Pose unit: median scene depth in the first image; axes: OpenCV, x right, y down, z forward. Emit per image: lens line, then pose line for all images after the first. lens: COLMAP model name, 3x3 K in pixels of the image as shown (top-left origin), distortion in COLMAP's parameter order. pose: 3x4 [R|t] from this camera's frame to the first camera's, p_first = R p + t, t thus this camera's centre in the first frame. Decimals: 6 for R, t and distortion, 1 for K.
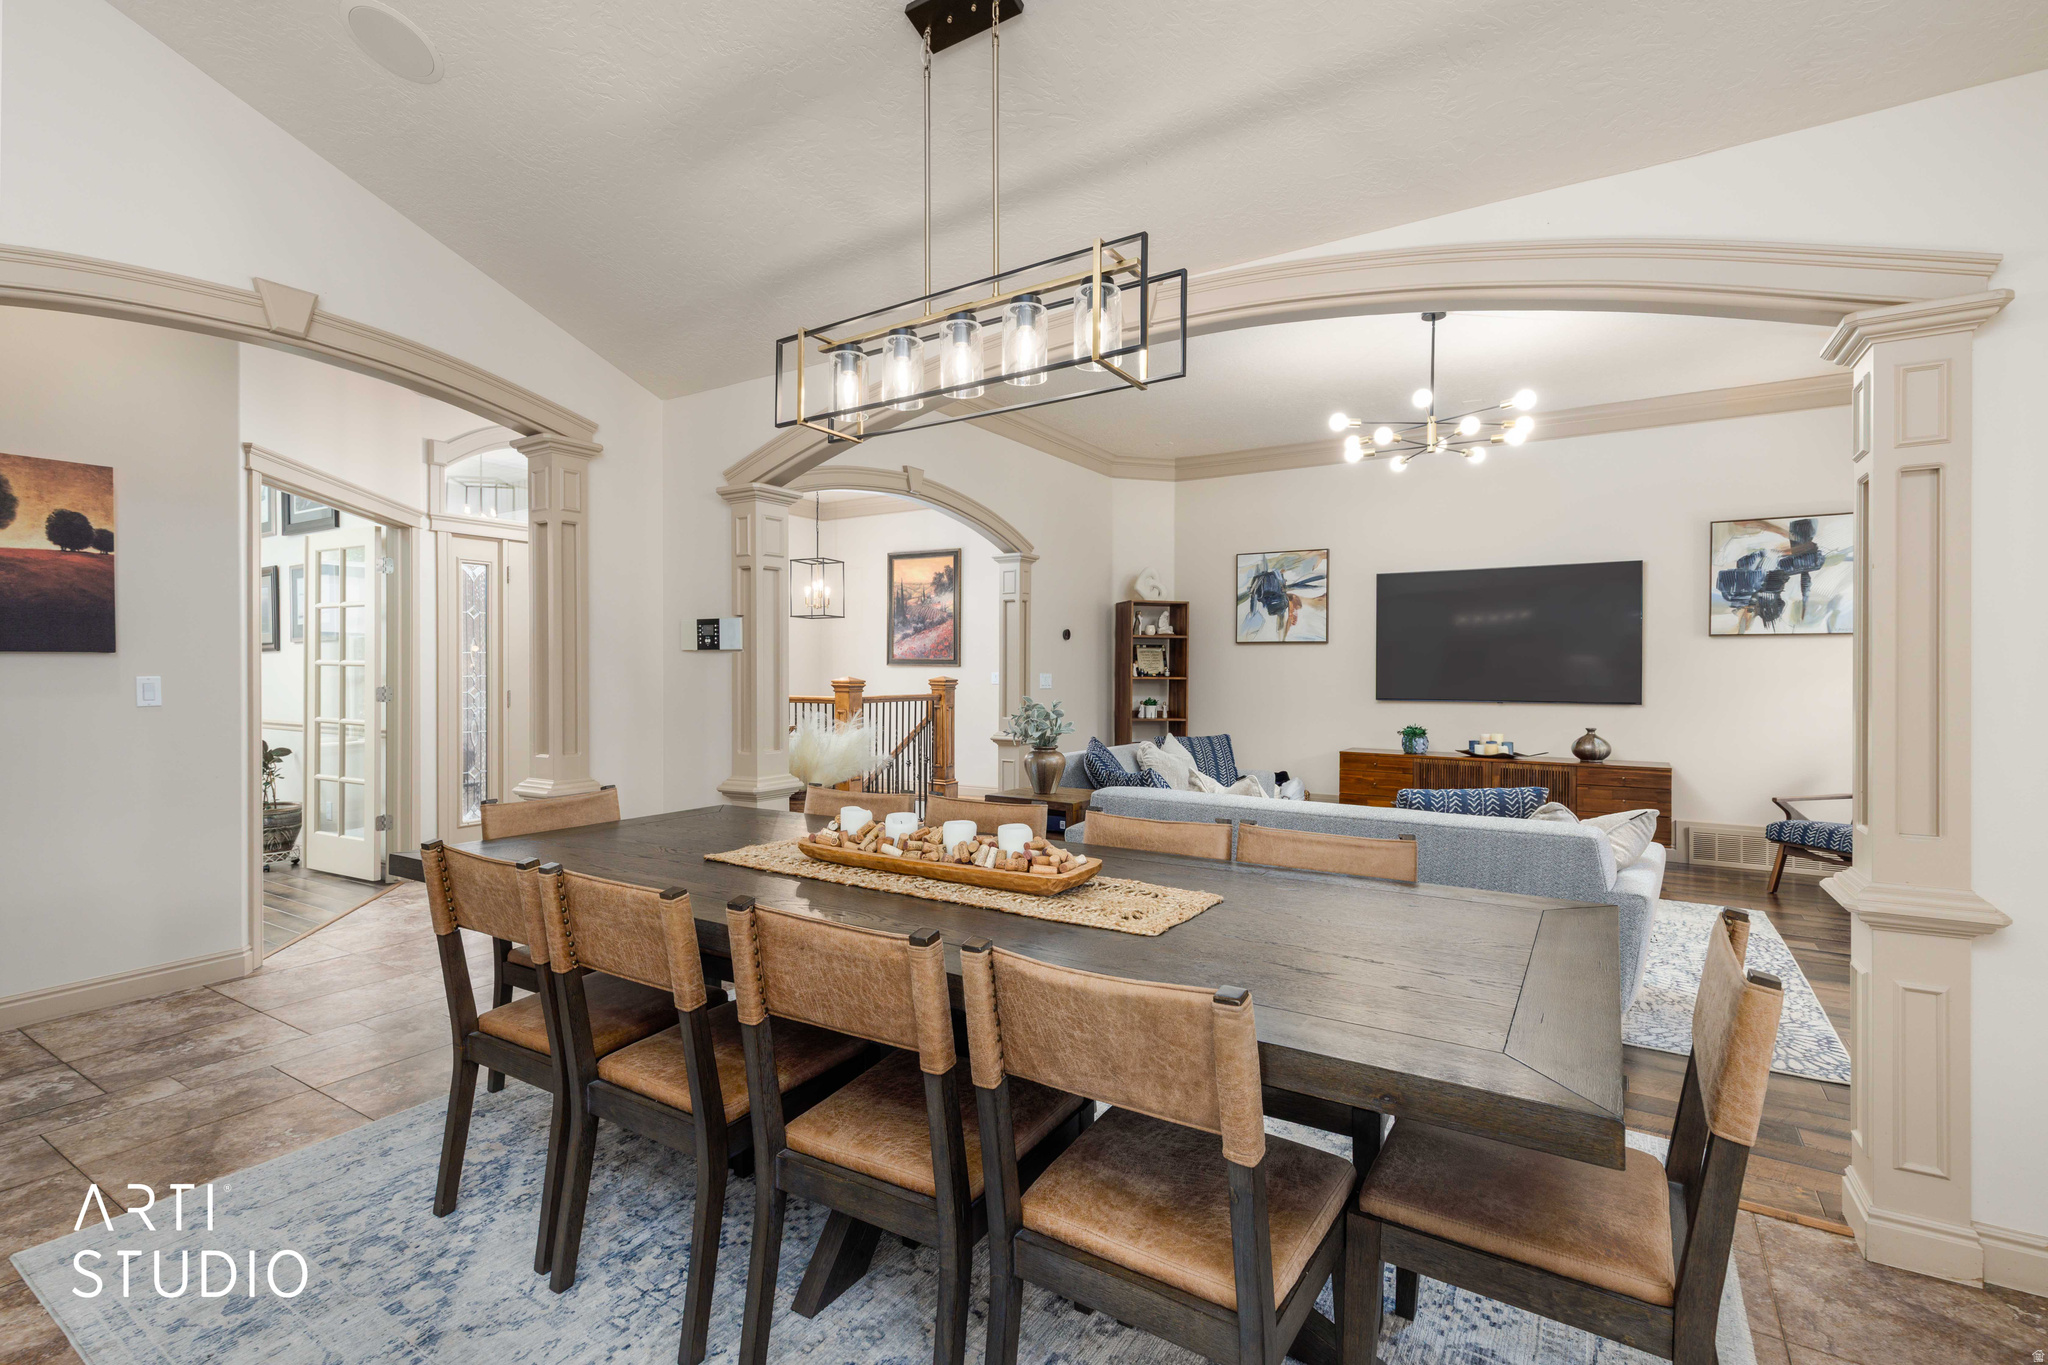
lens RADIAL K [[938.9, 0, 1019.6], [0, 938.9, 675.3], [0, 0, 1]] dist [-0.000273, 0.000718]
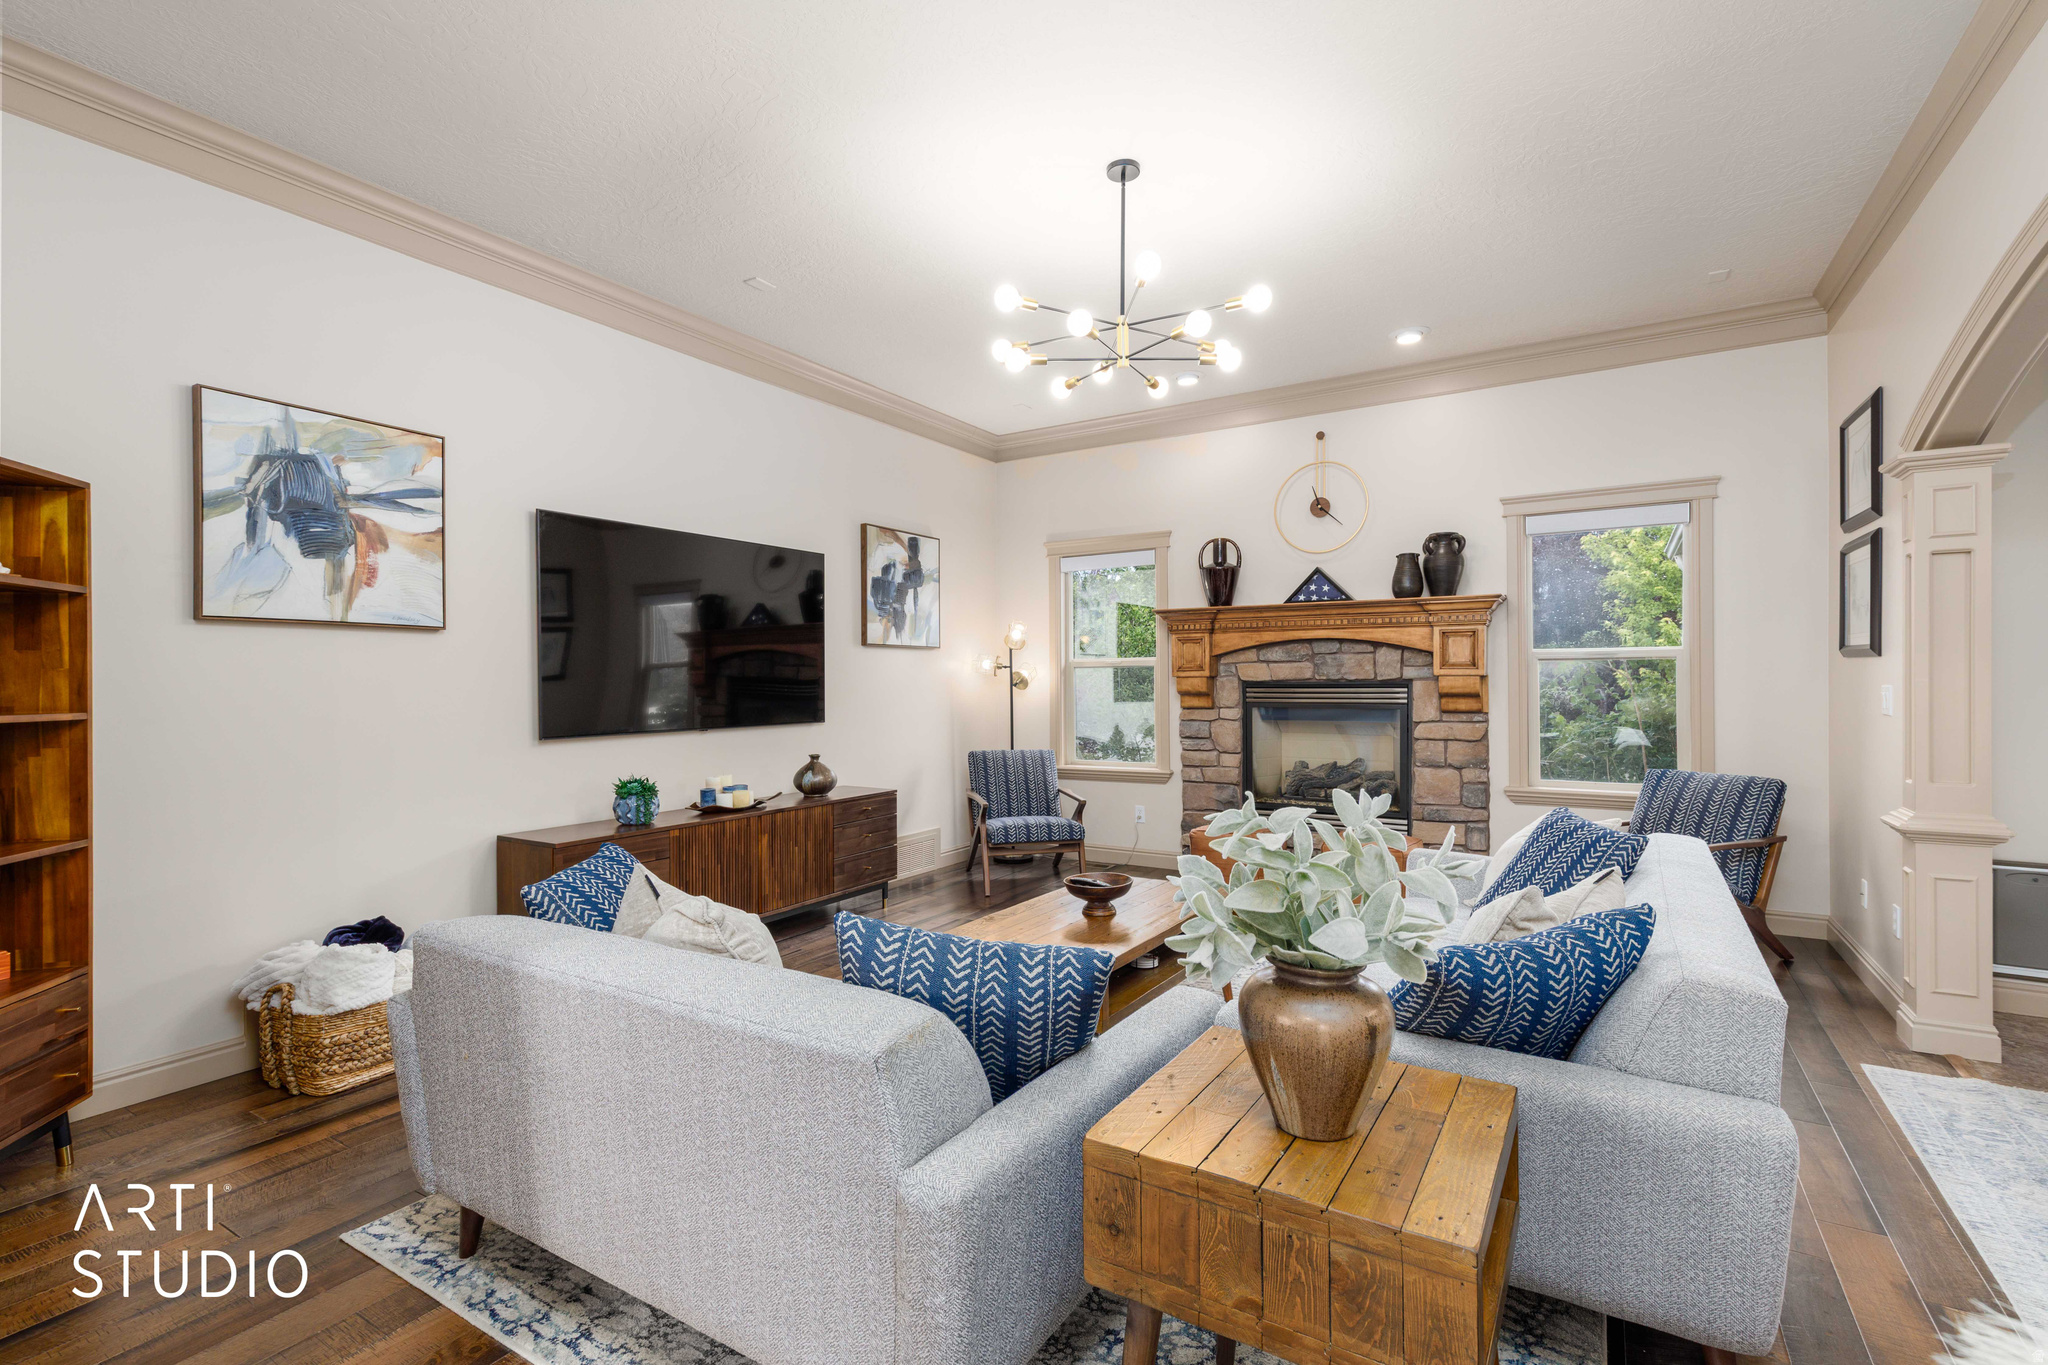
lens RADIAL K [[938.9, 0, 1014.6], [0, 938.9, 680.9], [0, 0, 1]] dist [-0.000273, 0.000718]
pose [[-0.012724, -0.004699, 0.999908, -0.173225], [0.008926, 0.999949, 0.004813, -0.007984], [-0.999879, 0.008987, -0.012682, 0.741798]]
